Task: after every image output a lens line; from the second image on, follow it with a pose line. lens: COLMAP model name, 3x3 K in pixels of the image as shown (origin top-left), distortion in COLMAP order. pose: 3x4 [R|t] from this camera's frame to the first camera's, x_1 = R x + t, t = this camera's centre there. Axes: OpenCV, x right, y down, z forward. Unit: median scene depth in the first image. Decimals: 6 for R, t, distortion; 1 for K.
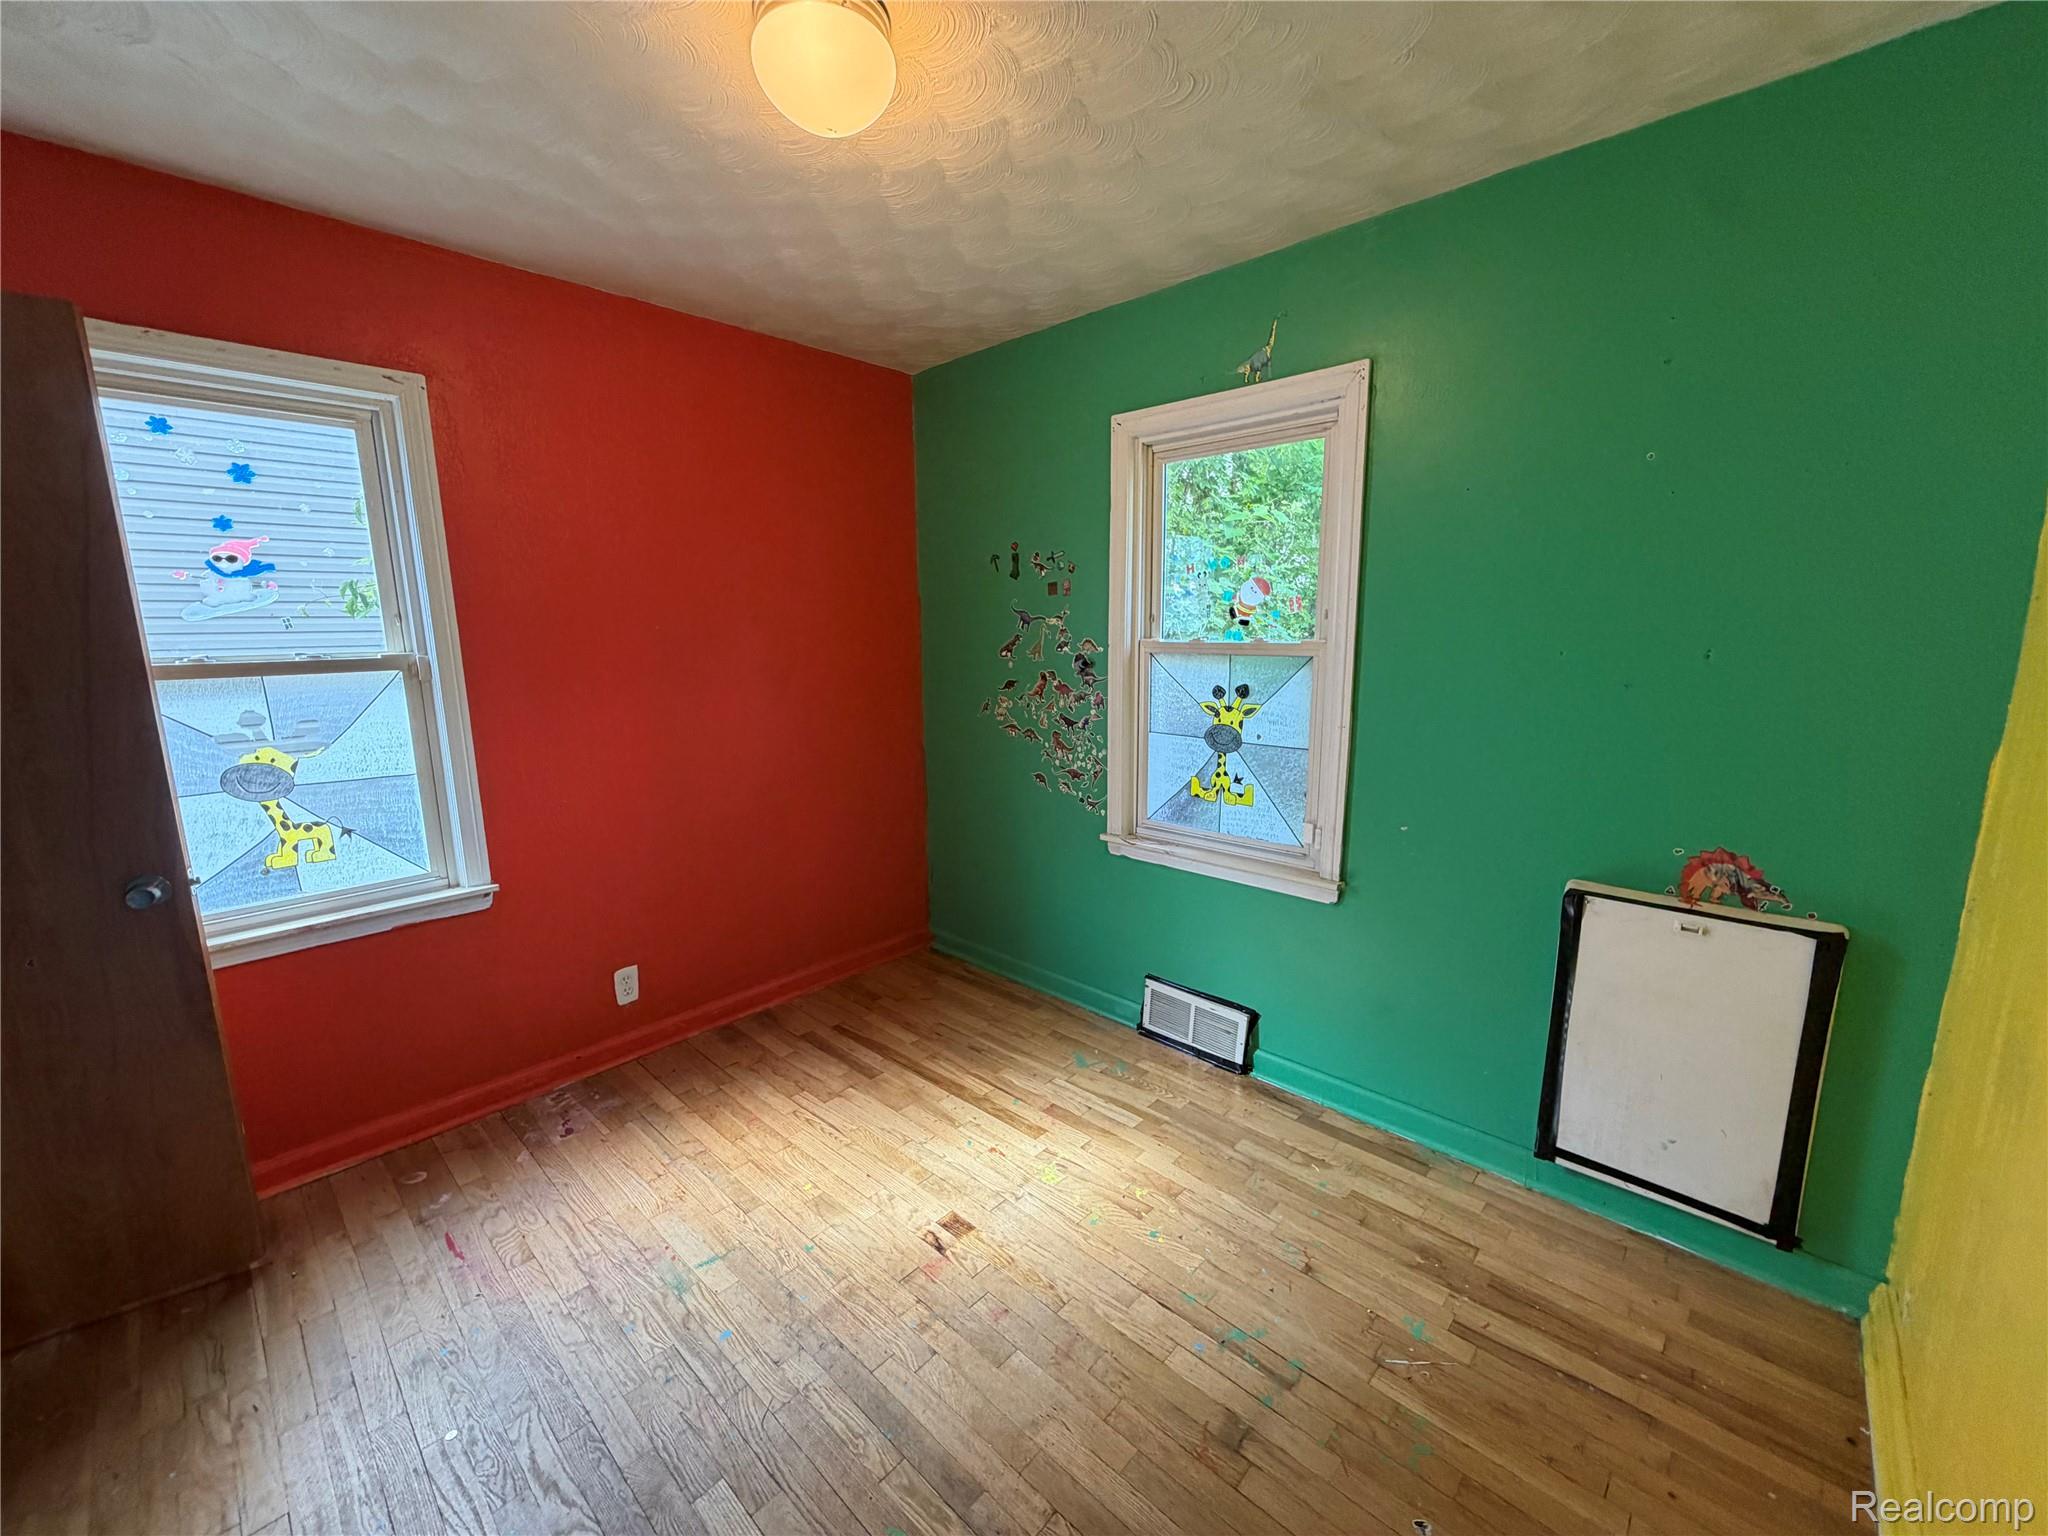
lens RADIAL K [[812.2, 0, 1021.2], [0, 812.2, 768.8], [0, 0, 1]] dist [-0.000408, -0.000543]
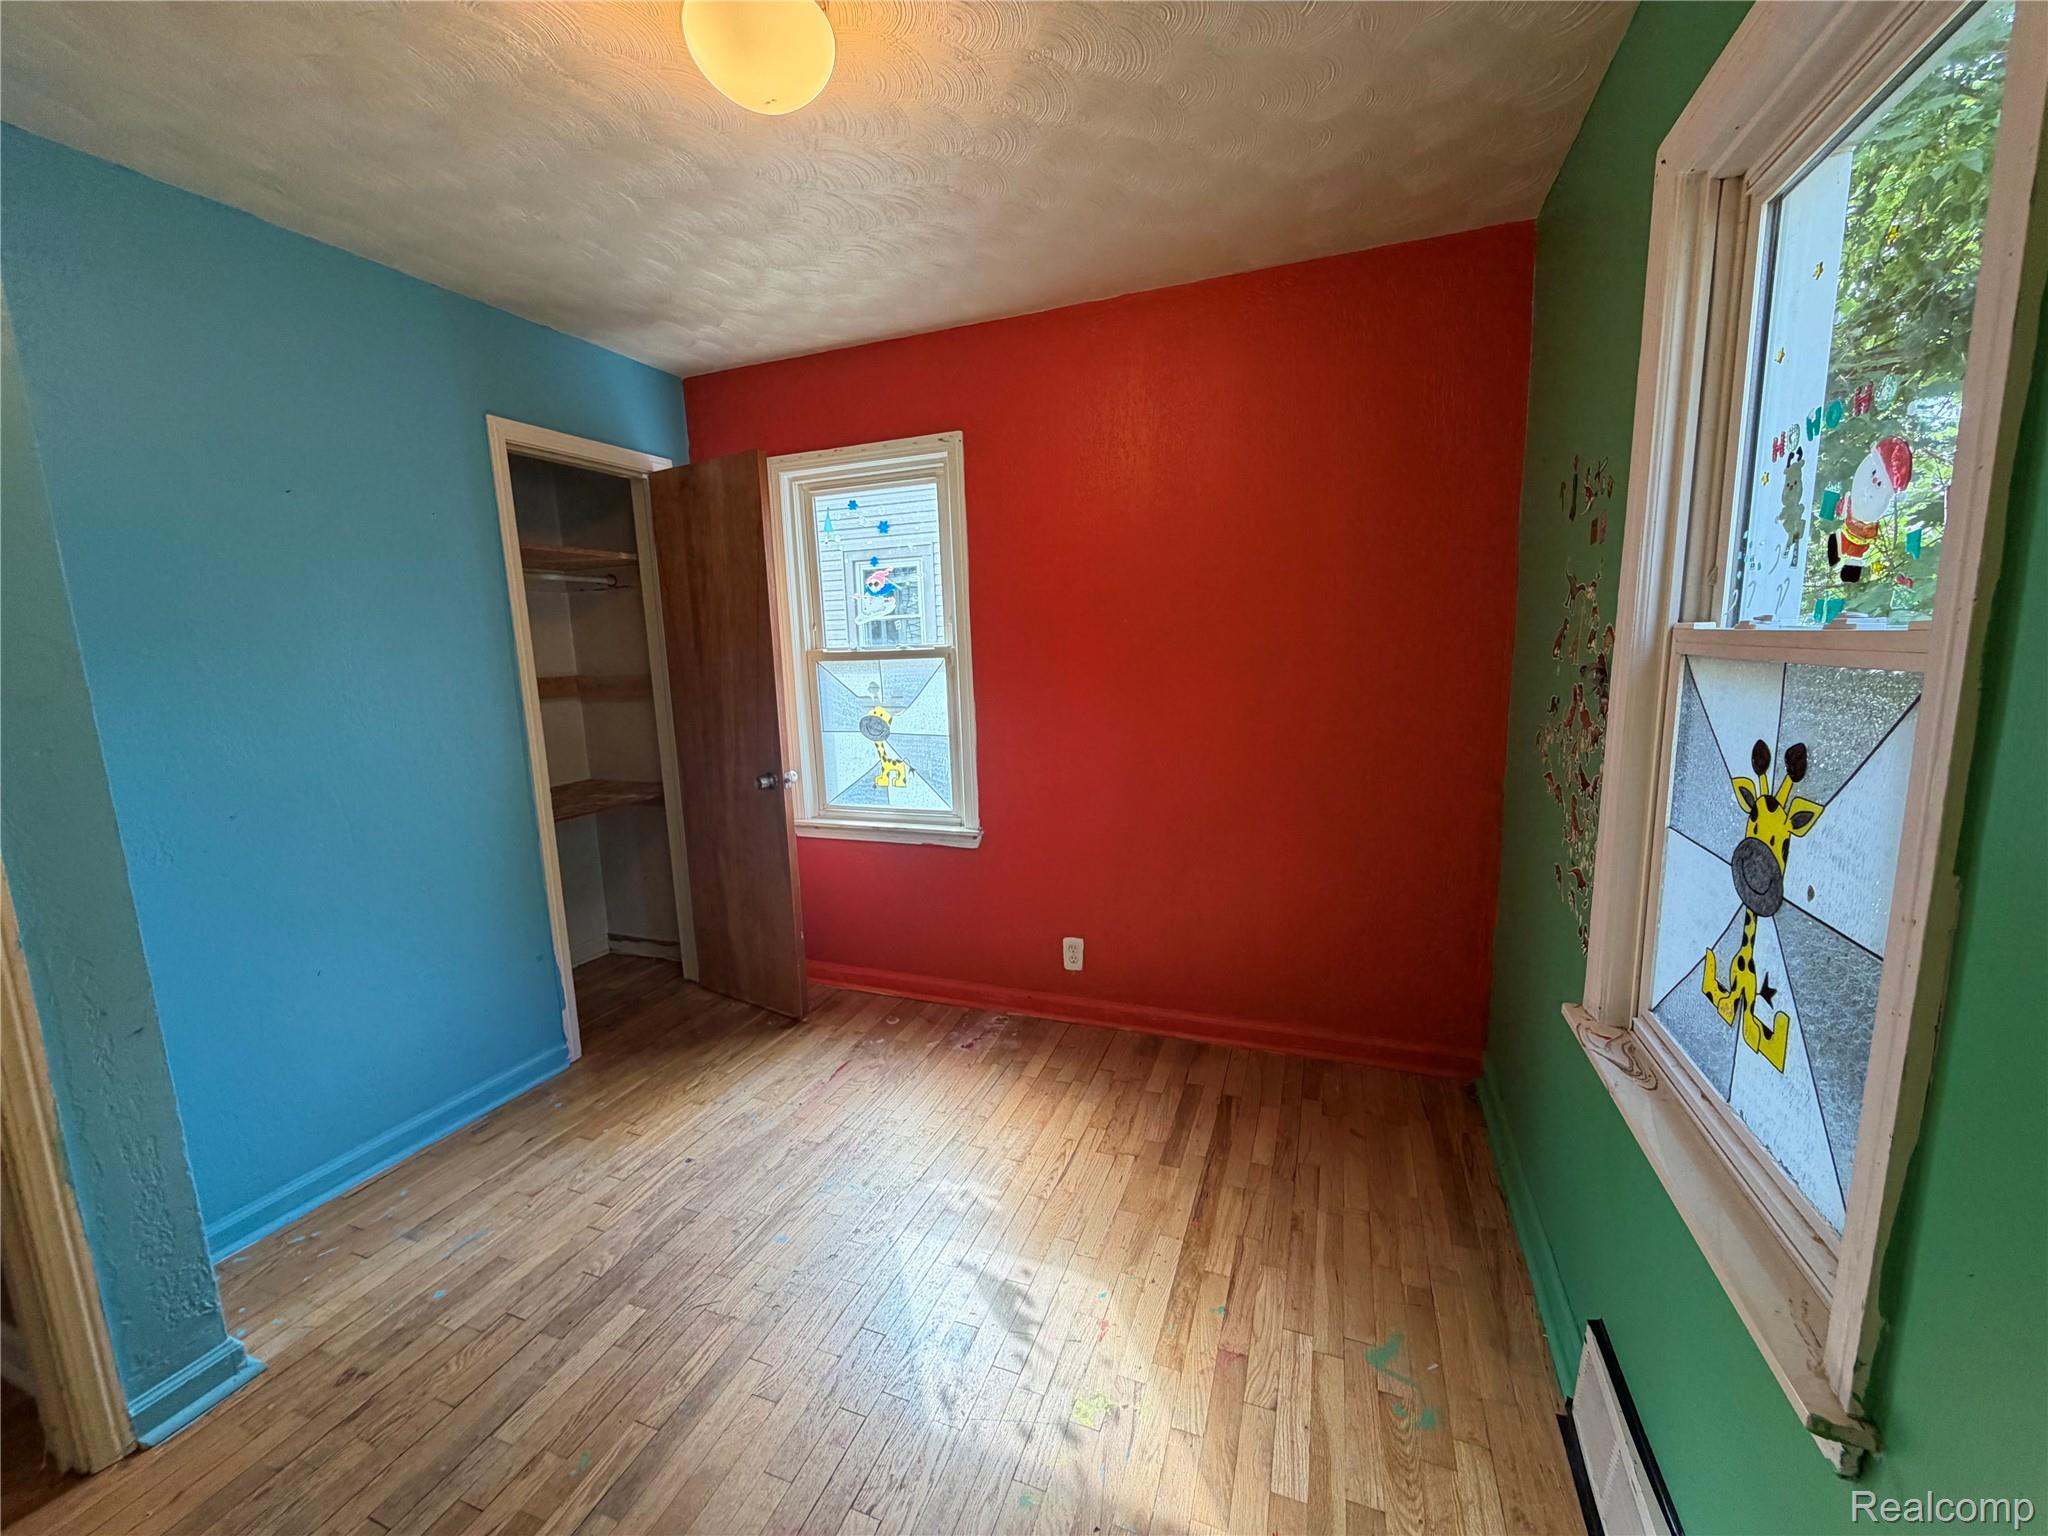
lens RADIAL K [[812.2, 0, 1016.8], [0, 812.2, 768.3], [0, 0, 1]] dist [-0.000408, -0.000543]
pose [[0.375576, 0.145147, -0.915355, 0.481616], [-0.135725, 0.985626, 0.100601, -0.082378], [0.916800, 0.086453, 0.389877, 0.534587]]
